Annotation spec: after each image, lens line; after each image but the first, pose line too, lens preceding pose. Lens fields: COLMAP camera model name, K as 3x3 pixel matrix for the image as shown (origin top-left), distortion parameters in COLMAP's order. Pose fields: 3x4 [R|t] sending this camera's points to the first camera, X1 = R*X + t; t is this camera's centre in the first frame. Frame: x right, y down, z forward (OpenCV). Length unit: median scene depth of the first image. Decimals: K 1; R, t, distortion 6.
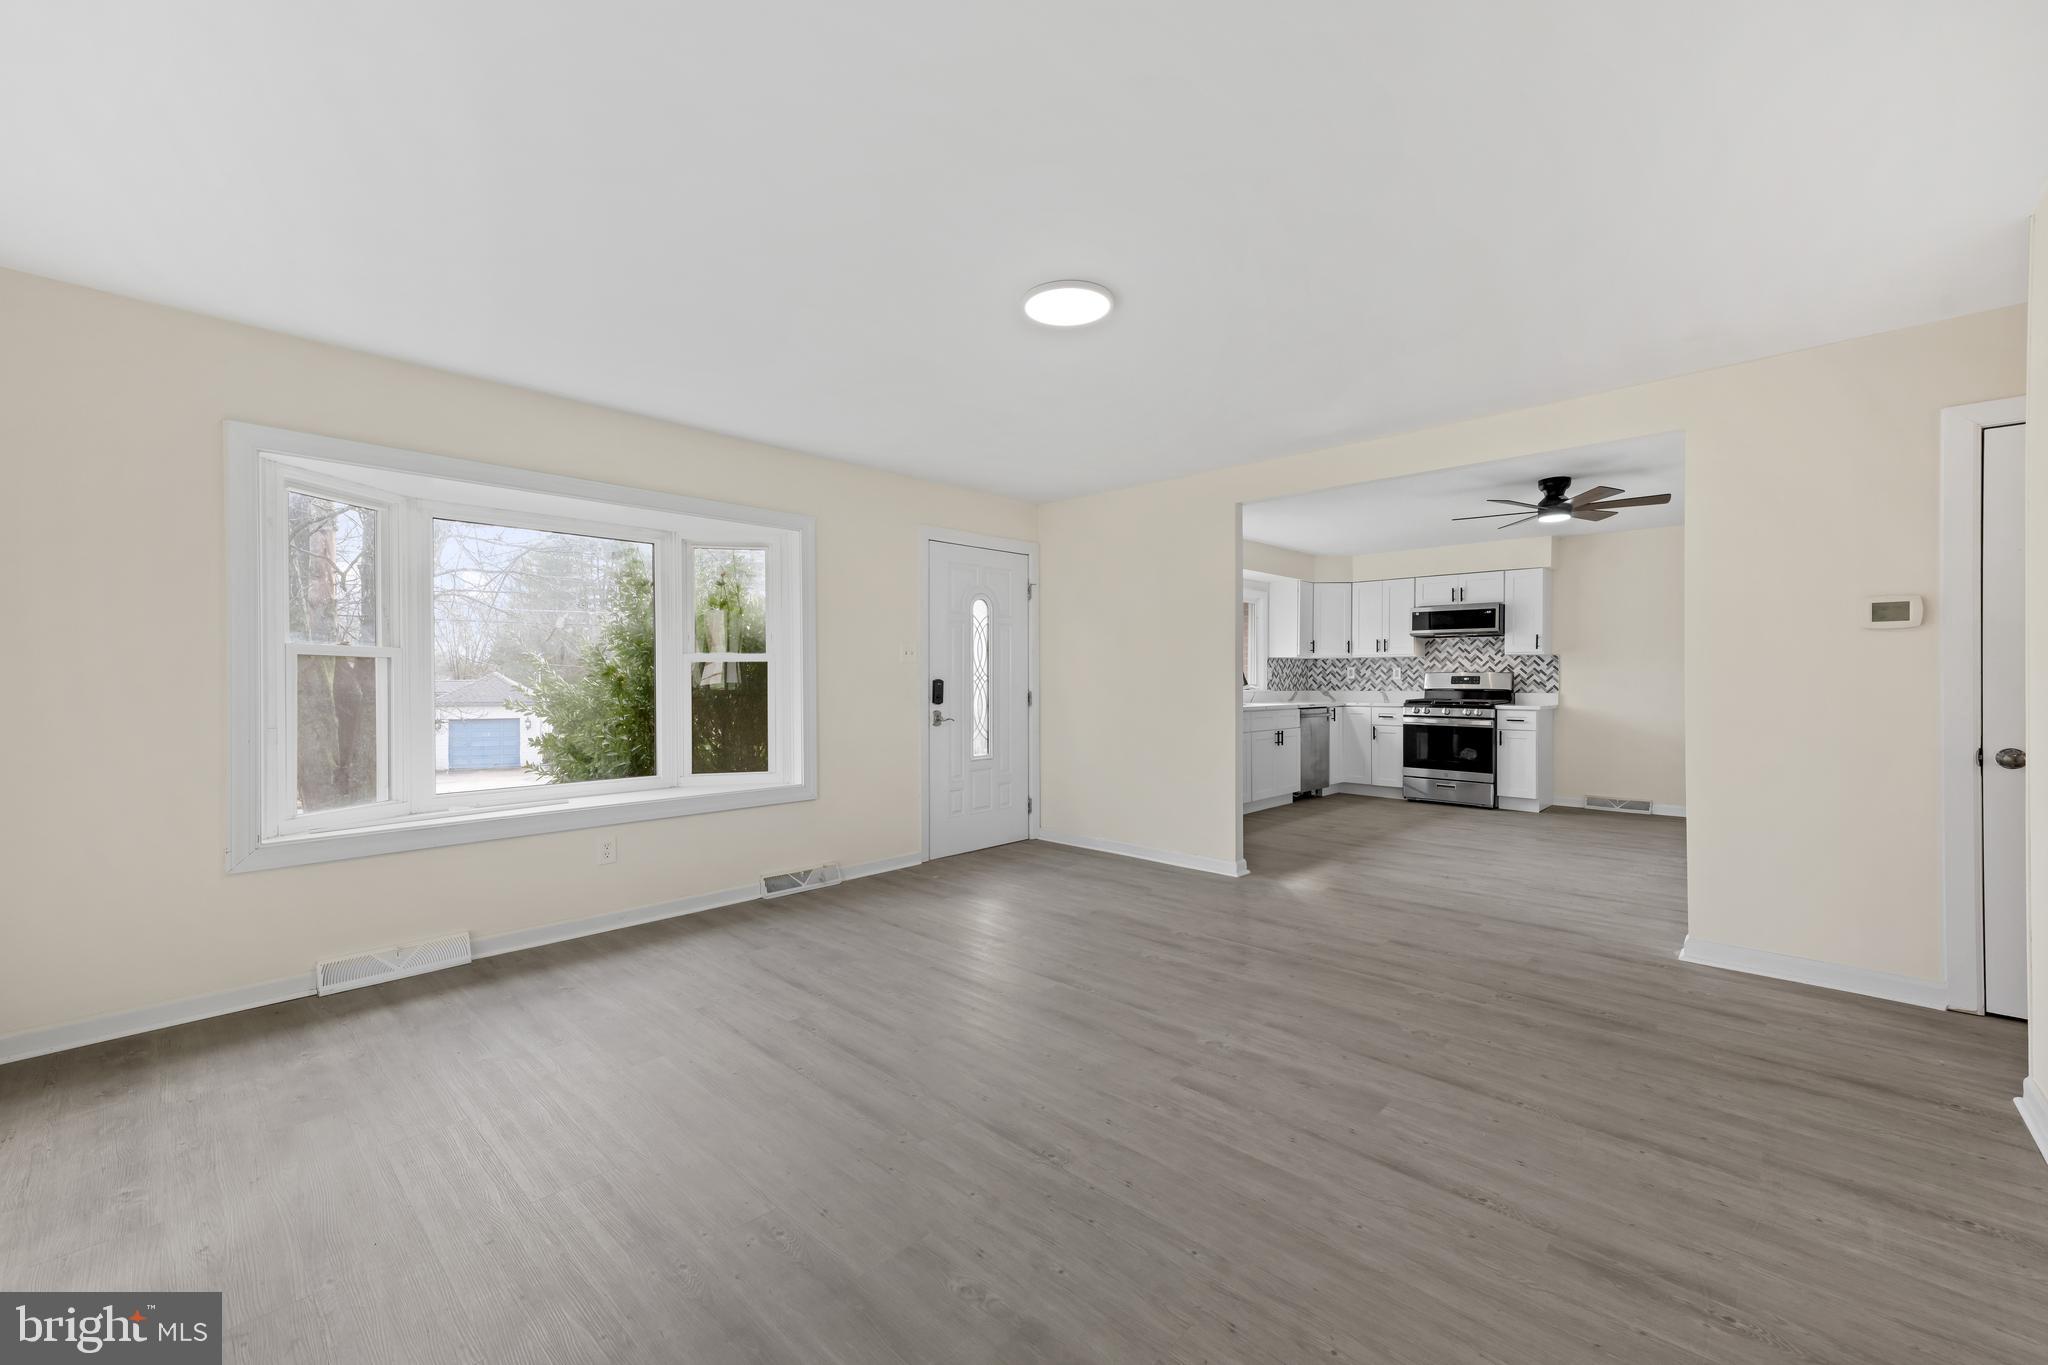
lens RADIAL K [[826.3, 0, 1025.9], [0, 826.3, 685.4], [0, 0, 1]] dist [0.017850, 0.000428]
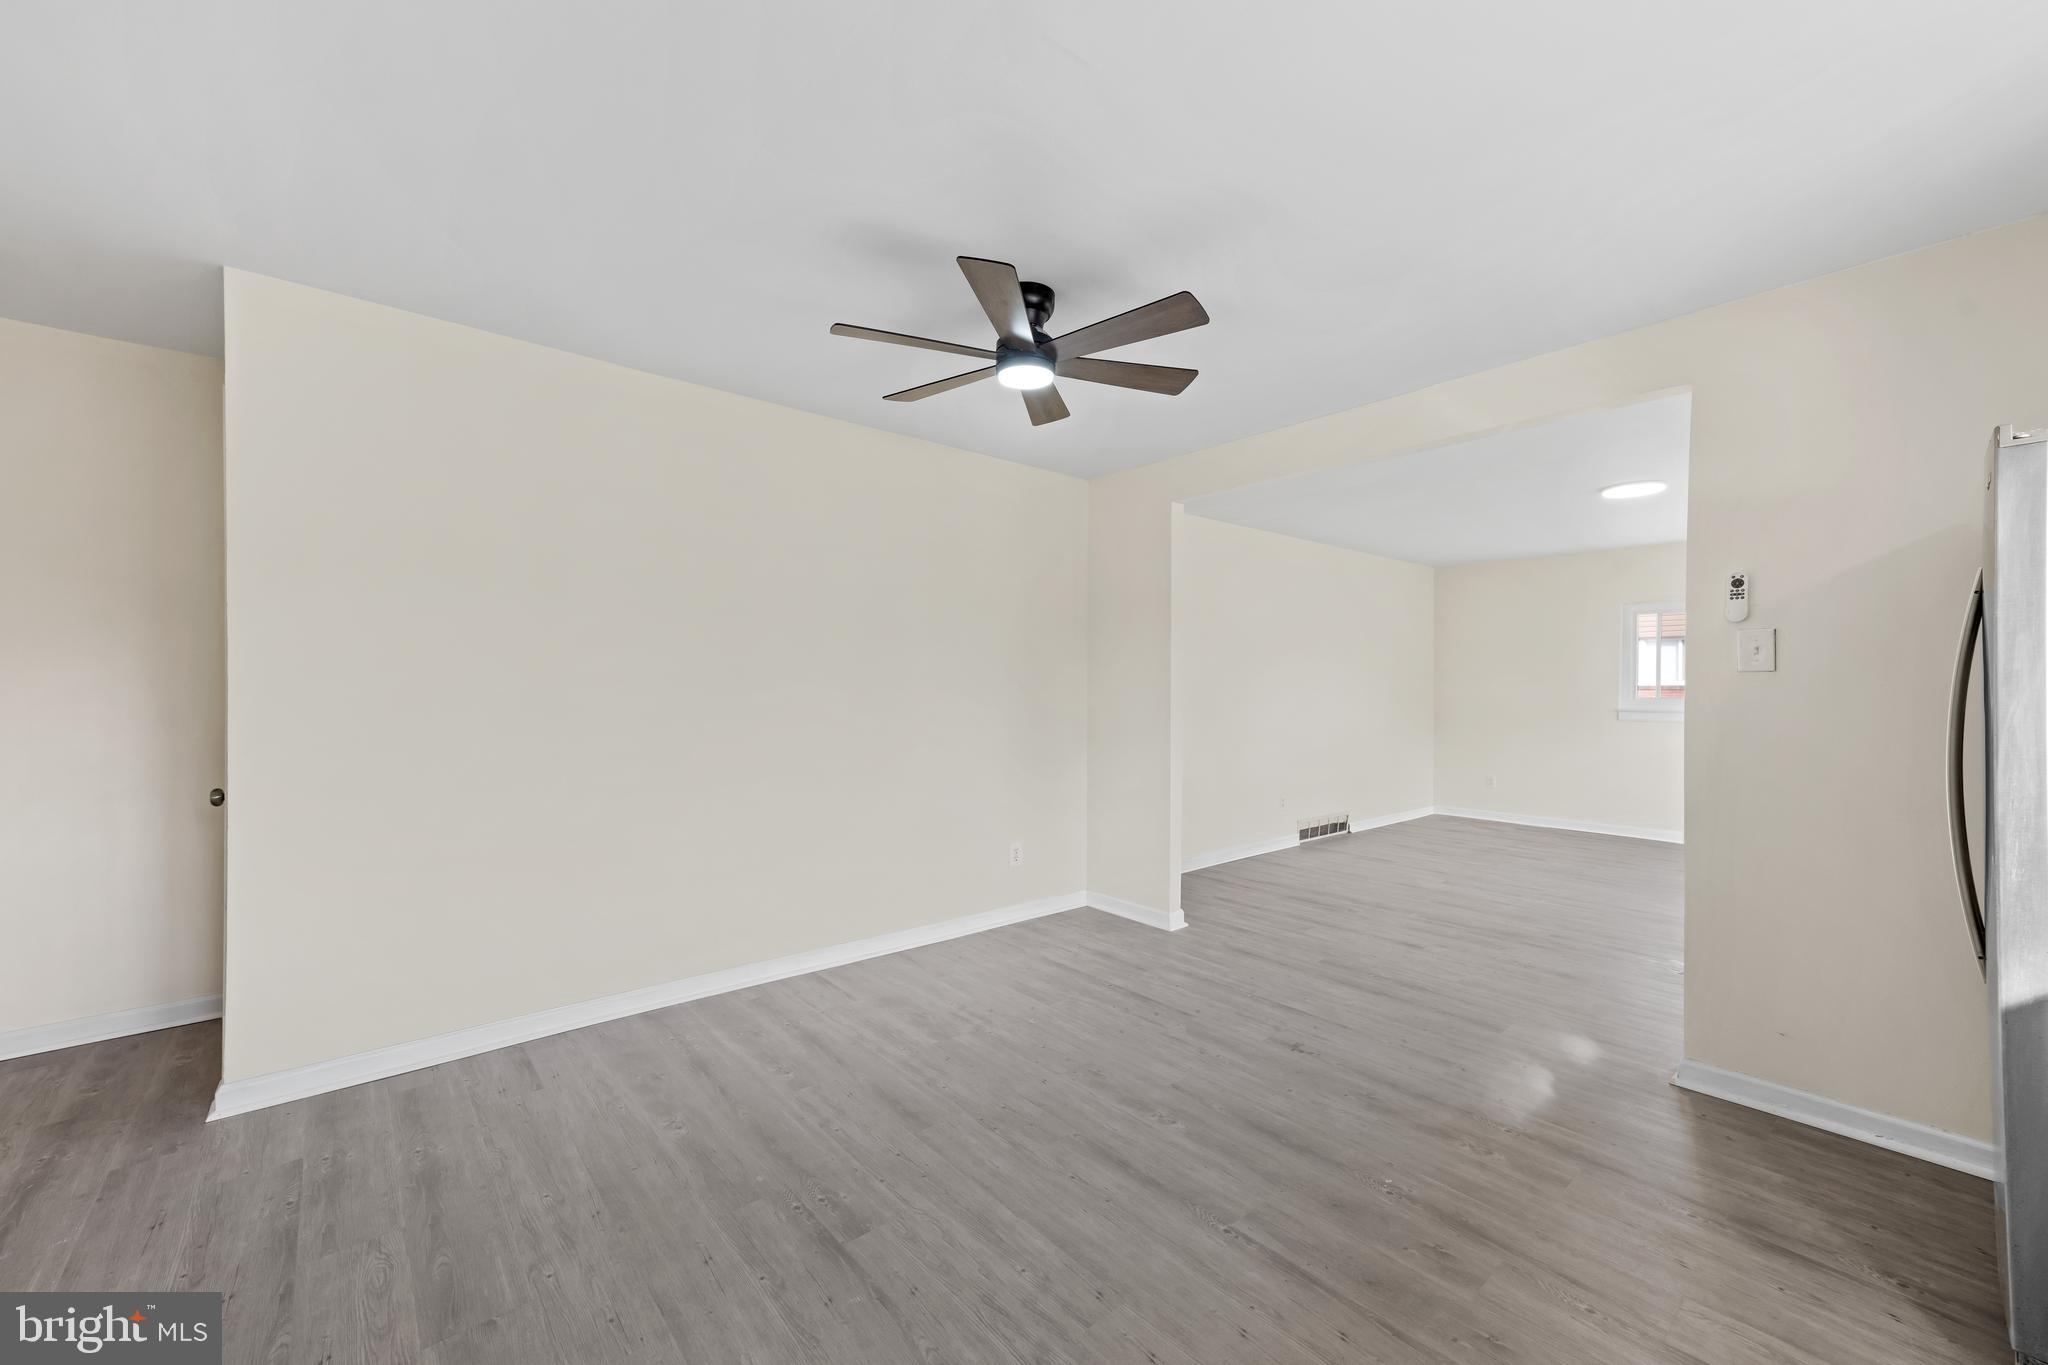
lens RADIAL K [[803.9, 0, 1032.4], [0, 803.9, 687.4], [0, 0, 1]] dist [0.018877, 0.001224]
pose [[-0.994689, -0.002637, 0.102895, 0.582858], [-0.001696, 0.999956, 0.009231, -0.027666], [-0.102915, 0.009007, -0.994649, 1.462467]]
